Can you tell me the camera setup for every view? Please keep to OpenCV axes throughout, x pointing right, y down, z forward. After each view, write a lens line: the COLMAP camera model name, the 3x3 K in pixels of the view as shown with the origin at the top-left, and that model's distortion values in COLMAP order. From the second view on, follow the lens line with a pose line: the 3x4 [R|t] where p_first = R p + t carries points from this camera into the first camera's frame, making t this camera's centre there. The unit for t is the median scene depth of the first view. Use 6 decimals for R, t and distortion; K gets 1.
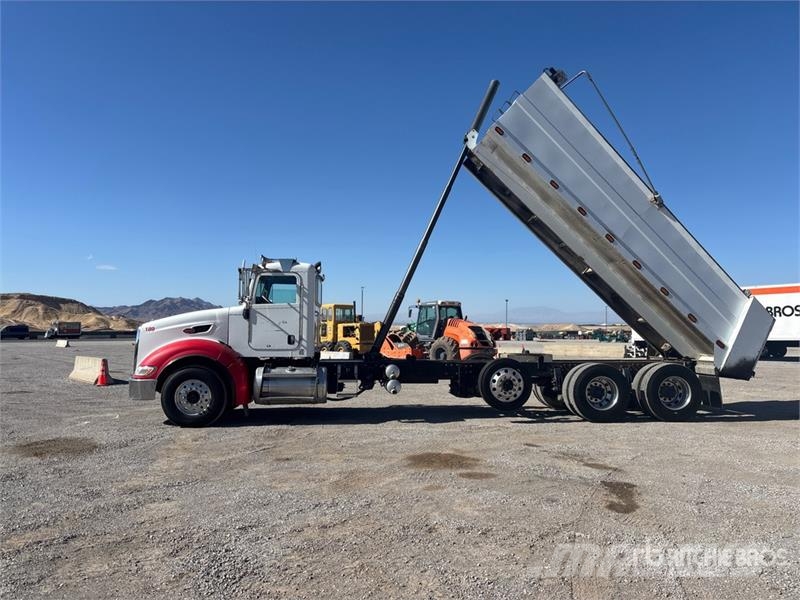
lens RADIAL K [[610.7, 0, 395.4], [0, 610.7, 309.1], [0, 0, 1]] dist [0.029697, -0.010893]
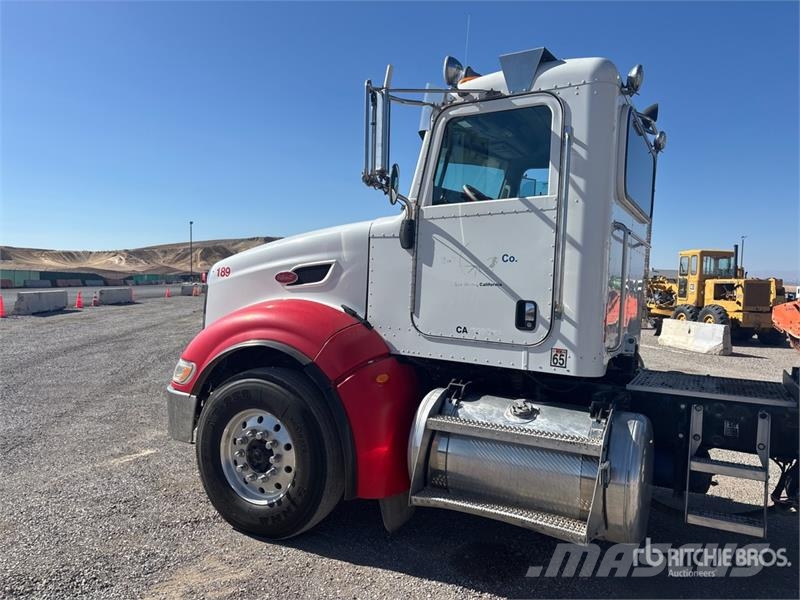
lens RADIAL K [[611.1, 0, 400.0], [0, 611.1, 300.0], [0, 0, 1]] dist [0.030286, 0.000321]
pose [[0.848696, 0.044090, -0.527040, -0.061416], [-0.012771, 0.997937, 0.062917, 0.023537], [0.528727, -0.046666, 0.847508, 0.695906]]
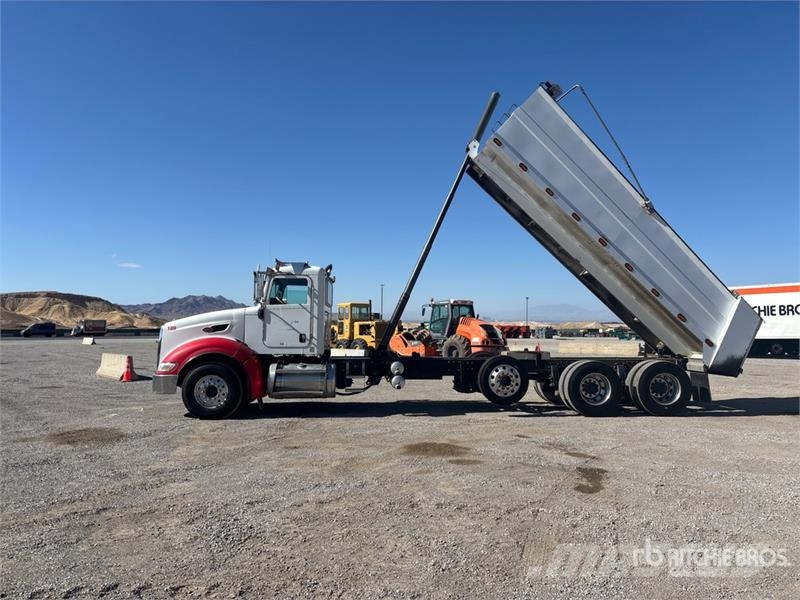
lens RADIAL K [[611.1, 0, 400.0], [0, 611.1, 300.0], [0, 0, 1]] dist [0.030286, 0.000321]
pose [[0.999638, -0.001144, -0.026893, 0.028576], [0.000851, 0.999940, -0.010901, -0.004621], [0.026904, 0.010874, 0.999579, -0.066111]]
